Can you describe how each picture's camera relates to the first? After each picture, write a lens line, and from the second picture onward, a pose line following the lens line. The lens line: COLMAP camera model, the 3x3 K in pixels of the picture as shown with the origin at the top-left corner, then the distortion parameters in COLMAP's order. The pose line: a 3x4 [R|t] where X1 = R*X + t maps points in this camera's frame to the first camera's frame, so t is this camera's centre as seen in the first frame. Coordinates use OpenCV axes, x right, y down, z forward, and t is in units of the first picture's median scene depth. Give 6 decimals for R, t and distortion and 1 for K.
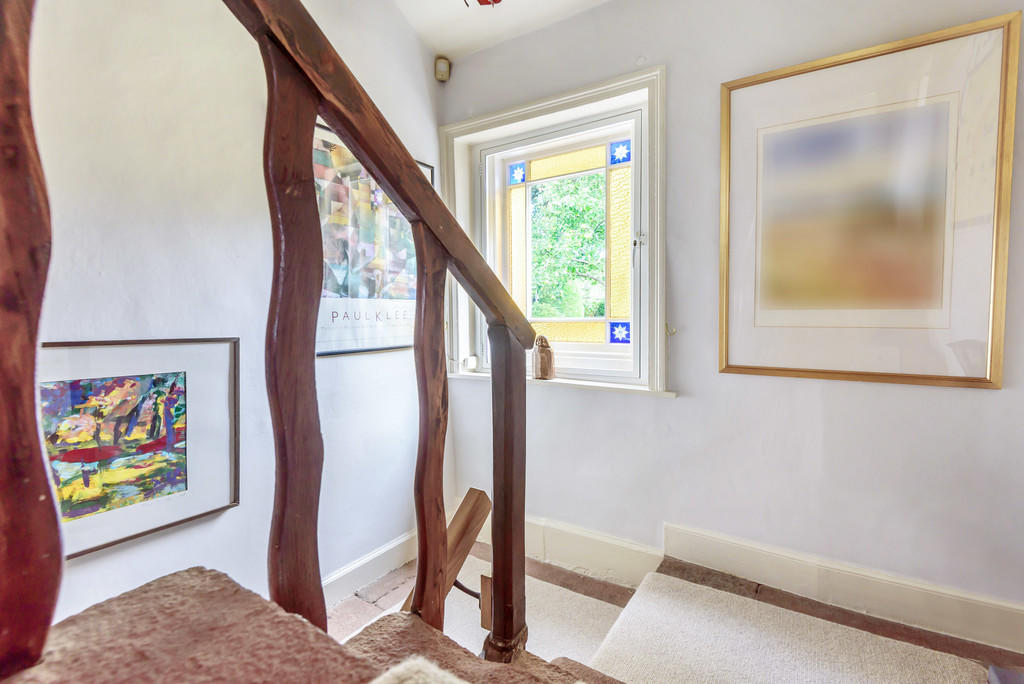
lens RADIAL K [[472.5, 0, 518.3], [0, 472.5, 341.9], [0, 0, 1]] dist [0.004466, -0.006256]
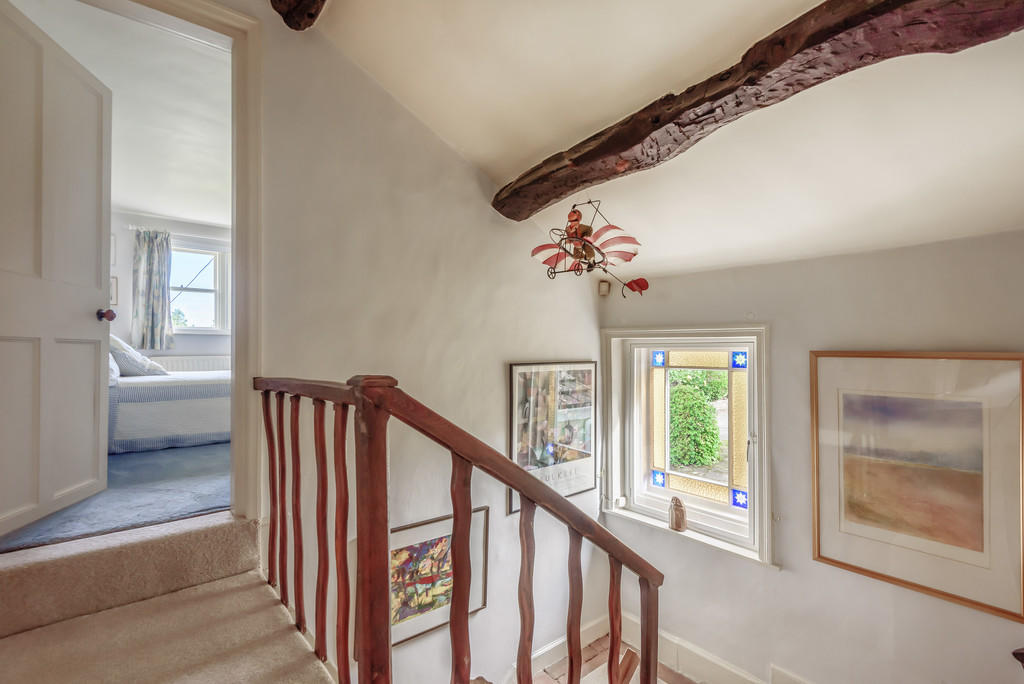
lens RADIAL K [[472.5, 0, 510.8], [0, 472.5, 344.0], [0, 0, 1]] dist [0.004466, -0.006256]
pose [[0.951758, 0.006295, -0.306784, 0.013663], [-0.030118, 0.996878, -0.072981, -0.424995], [0.305367, 0.078700, 0.948977, -0.592153]]
